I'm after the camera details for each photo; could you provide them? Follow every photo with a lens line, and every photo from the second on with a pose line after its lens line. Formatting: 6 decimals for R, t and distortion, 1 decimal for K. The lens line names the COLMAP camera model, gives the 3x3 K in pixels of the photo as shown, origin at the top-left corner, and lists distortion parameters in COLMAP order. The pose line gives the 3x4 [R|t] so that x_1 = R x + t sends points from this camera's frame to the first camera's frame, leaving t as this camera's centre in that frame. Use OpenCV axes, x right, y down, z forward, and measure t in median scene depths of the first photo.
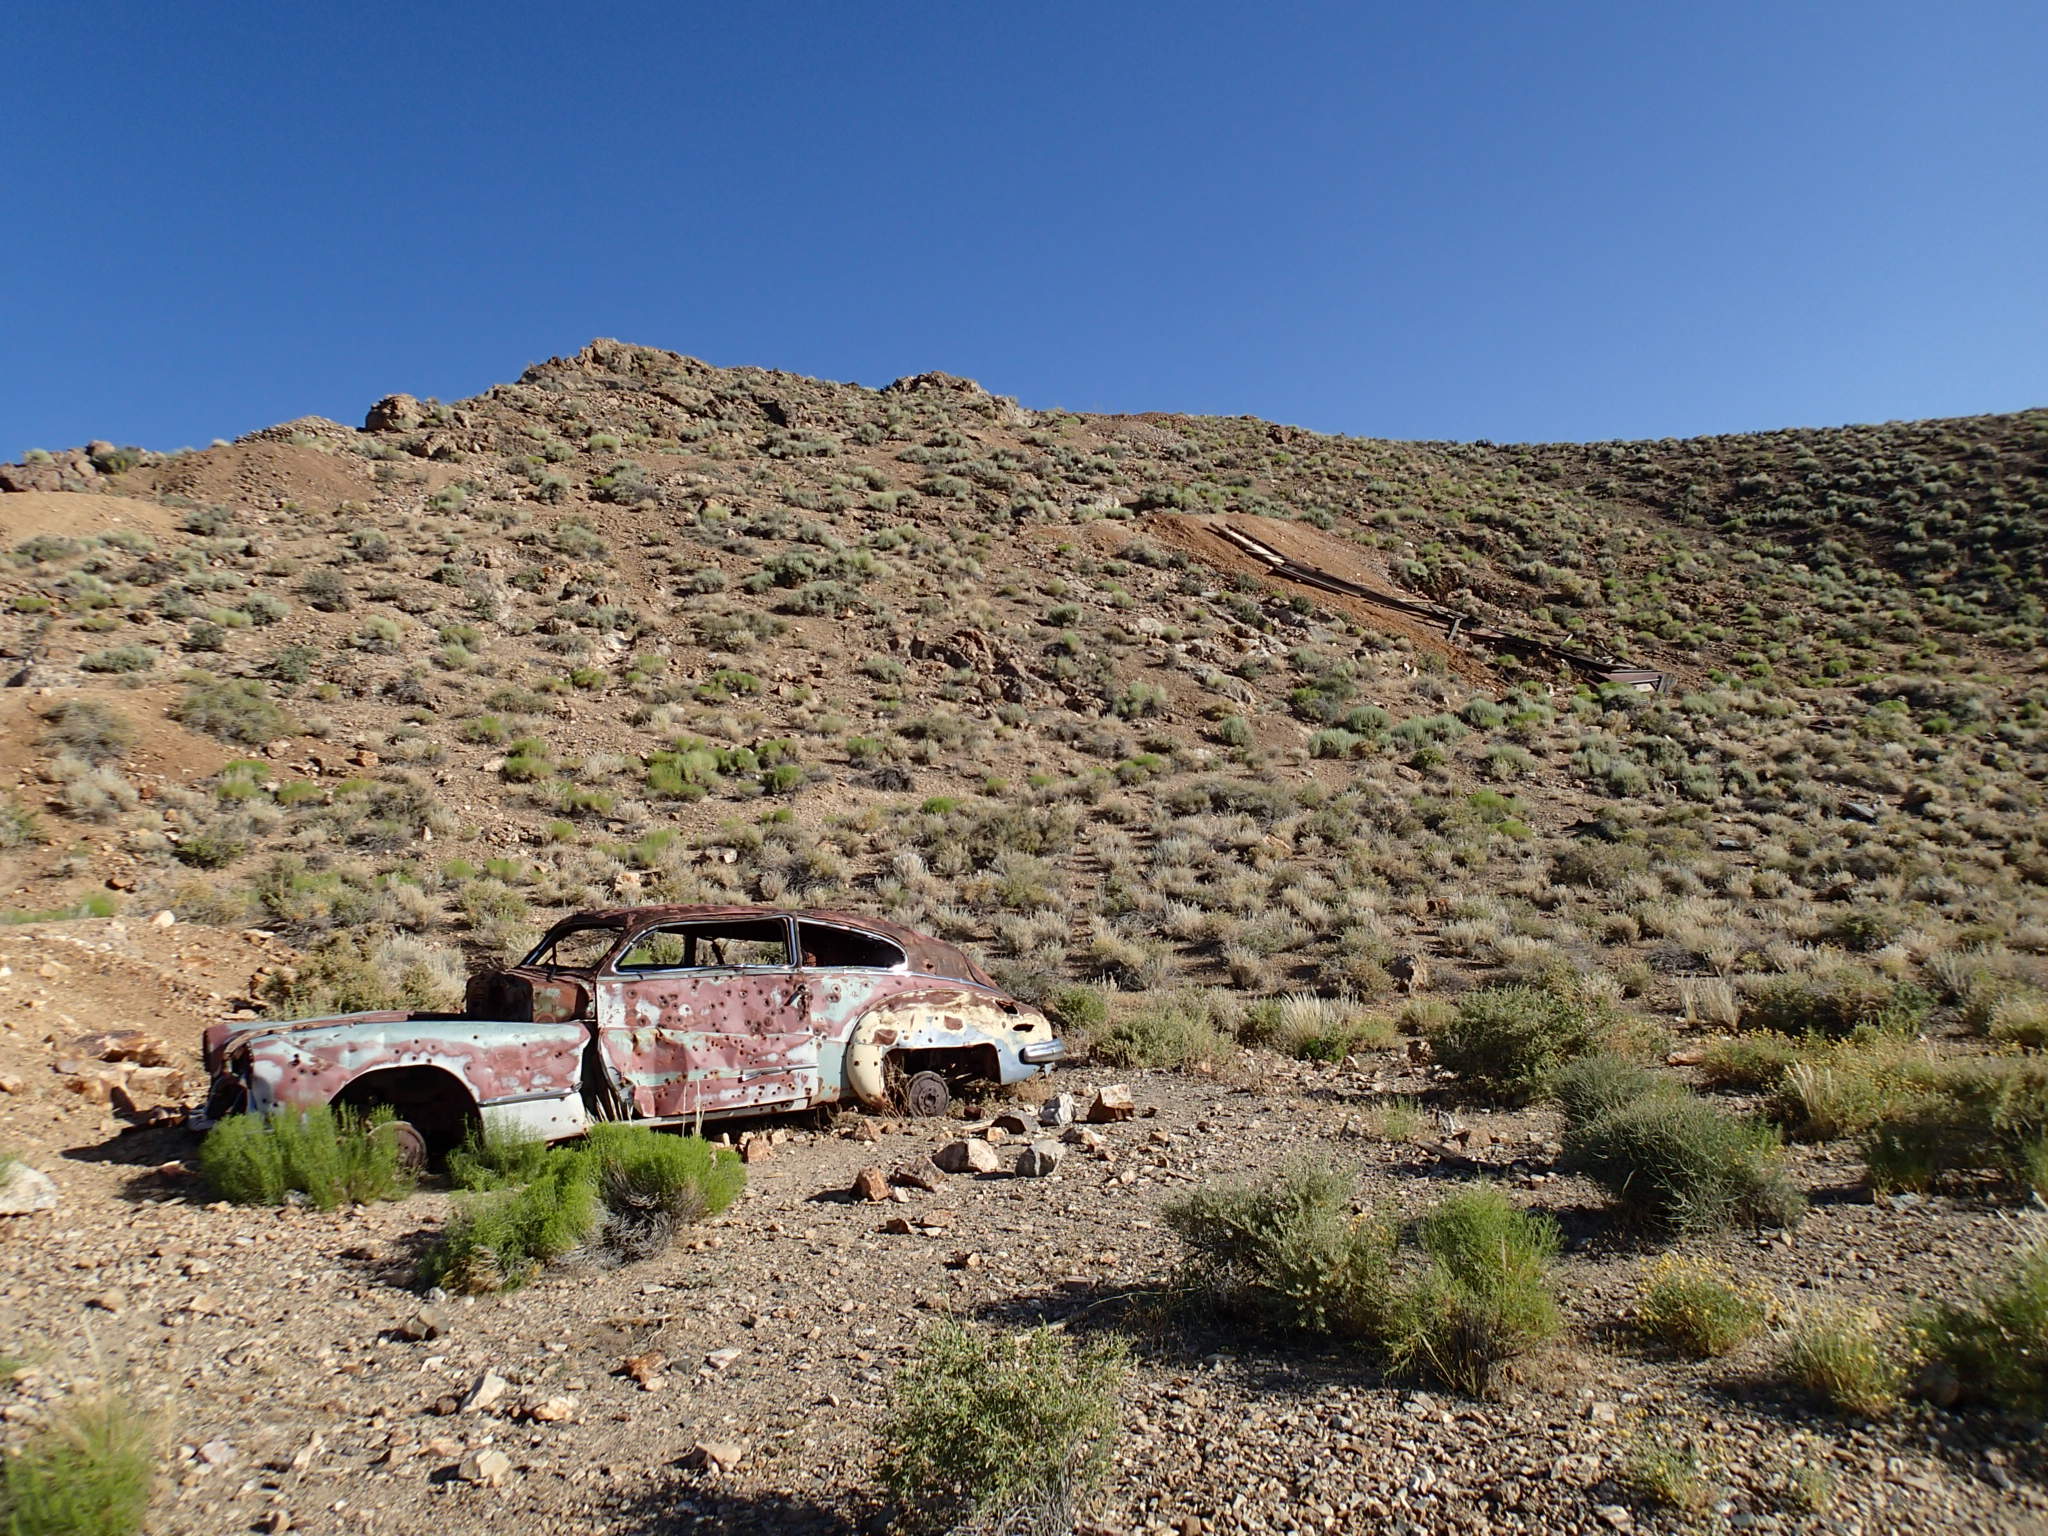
lens RADIAL K [[1507.5, 0, 1022.0], [0, 1507.5, 762.9], [0, 0, 1]] dist [0.009150, -0.009825]
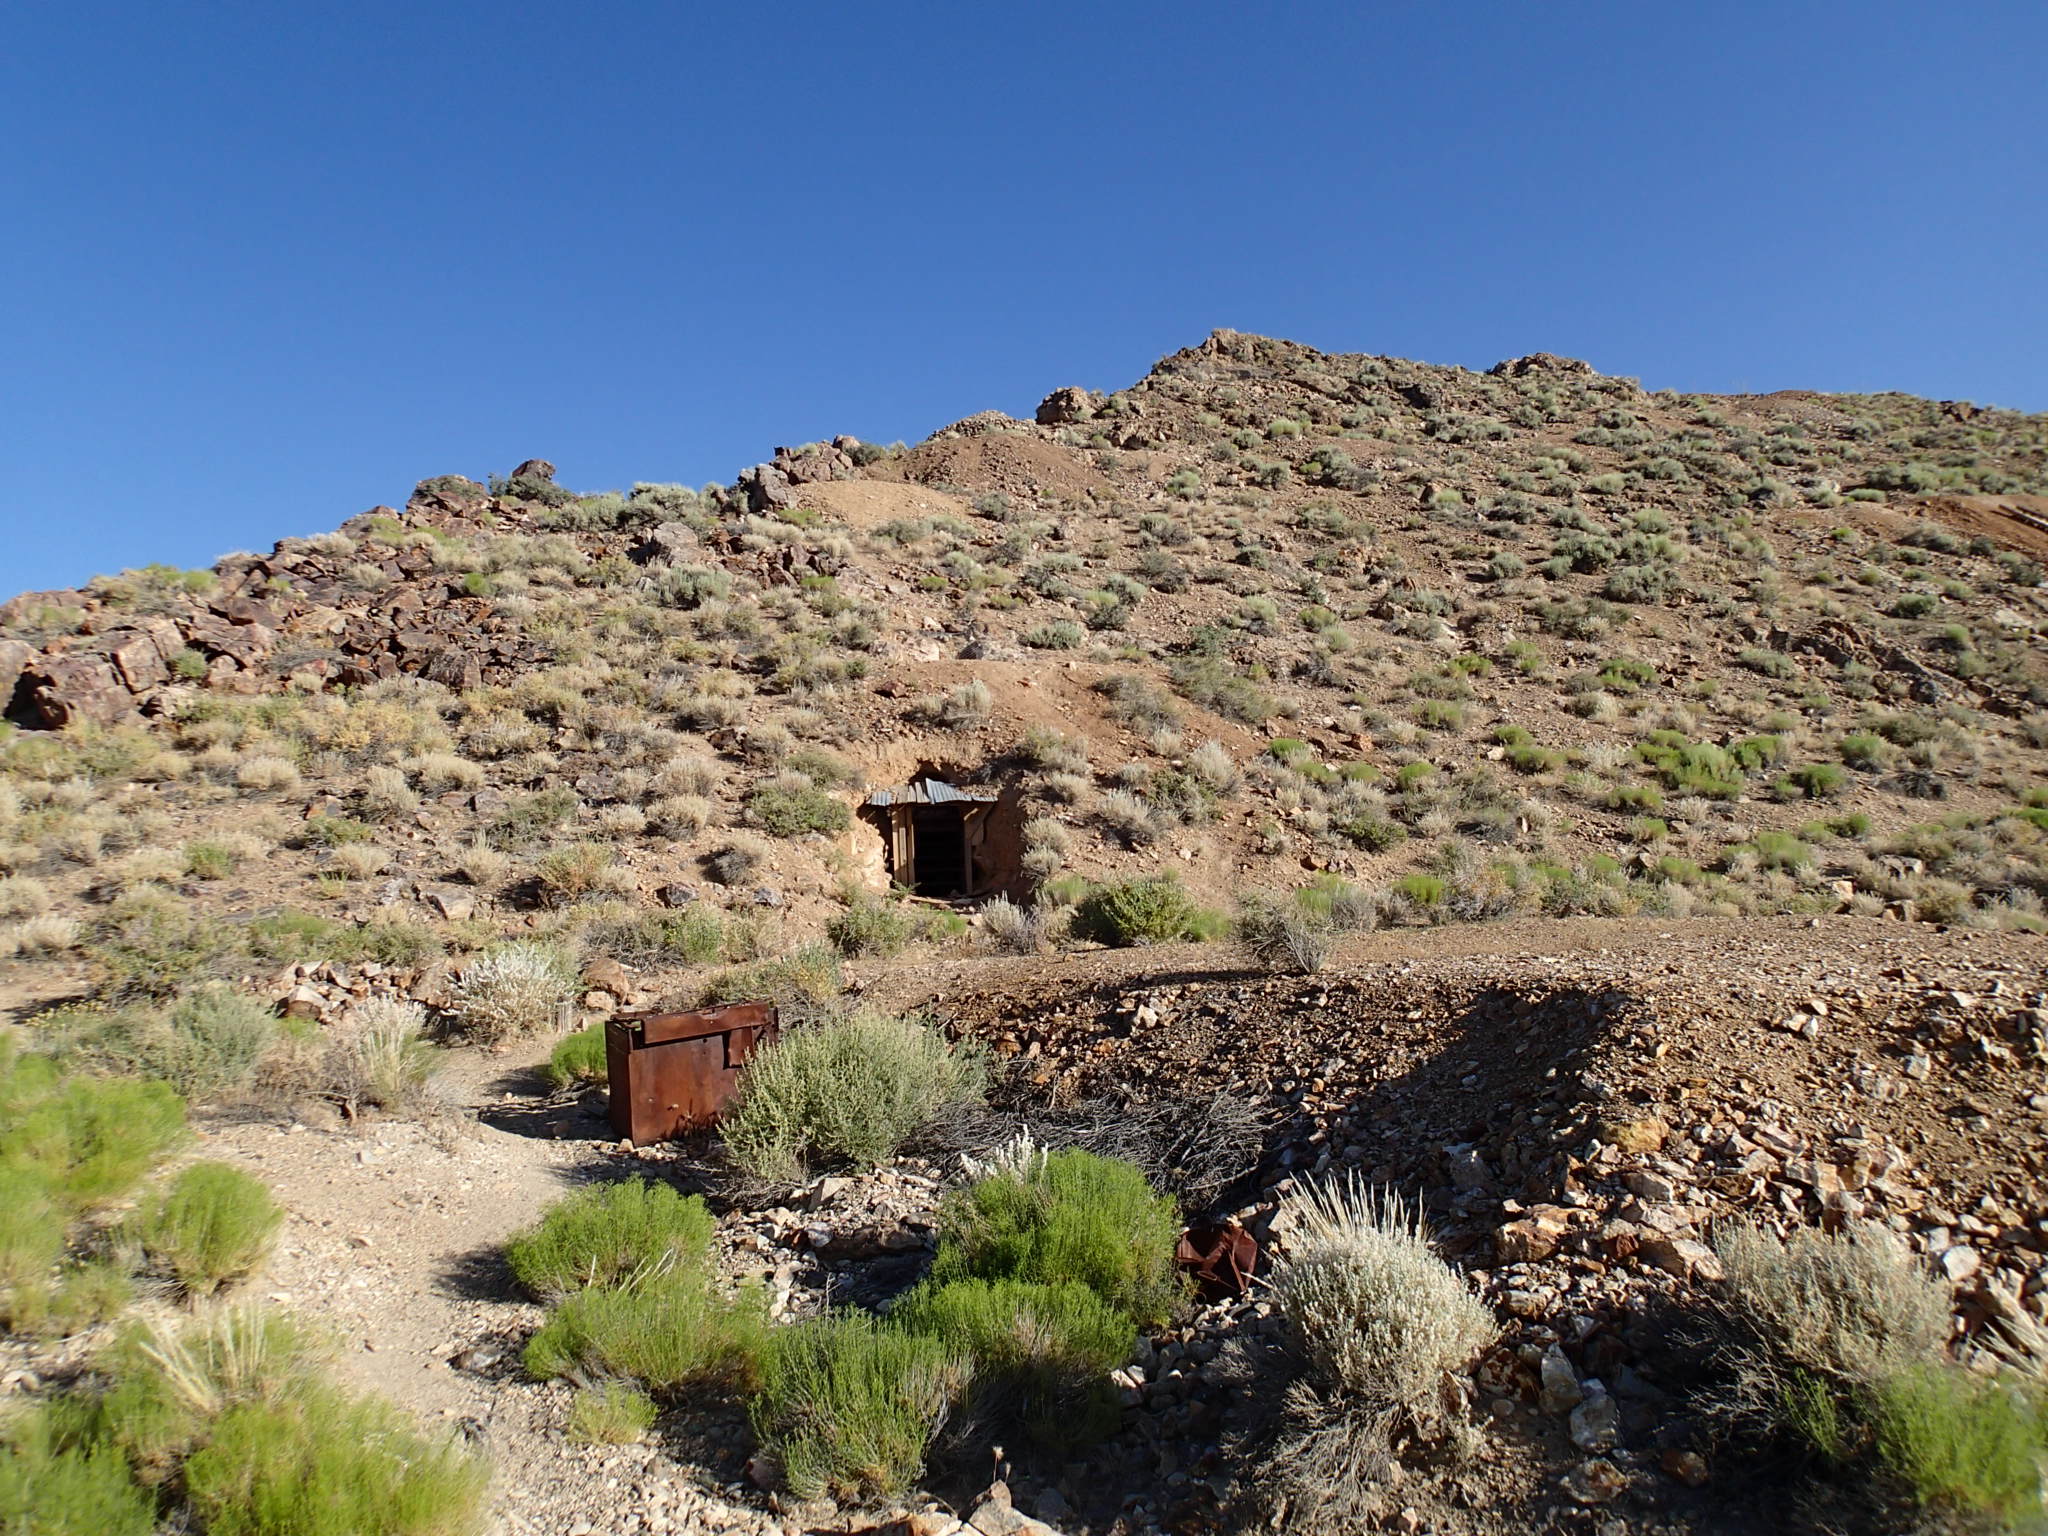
lens RADIAL K [[1507.5, 0, 1020.5], [0, 1507.5, 772.5], [0, 0, 1]] dist [0.009150, -0.009825]
pose [[0.964762, 0.037642, -0.260419, -0.206222], [-0.036469, 0.999291, 0.009336, 0.008114], [0.260586, 0.000490, 0.965451, 0.014938]]
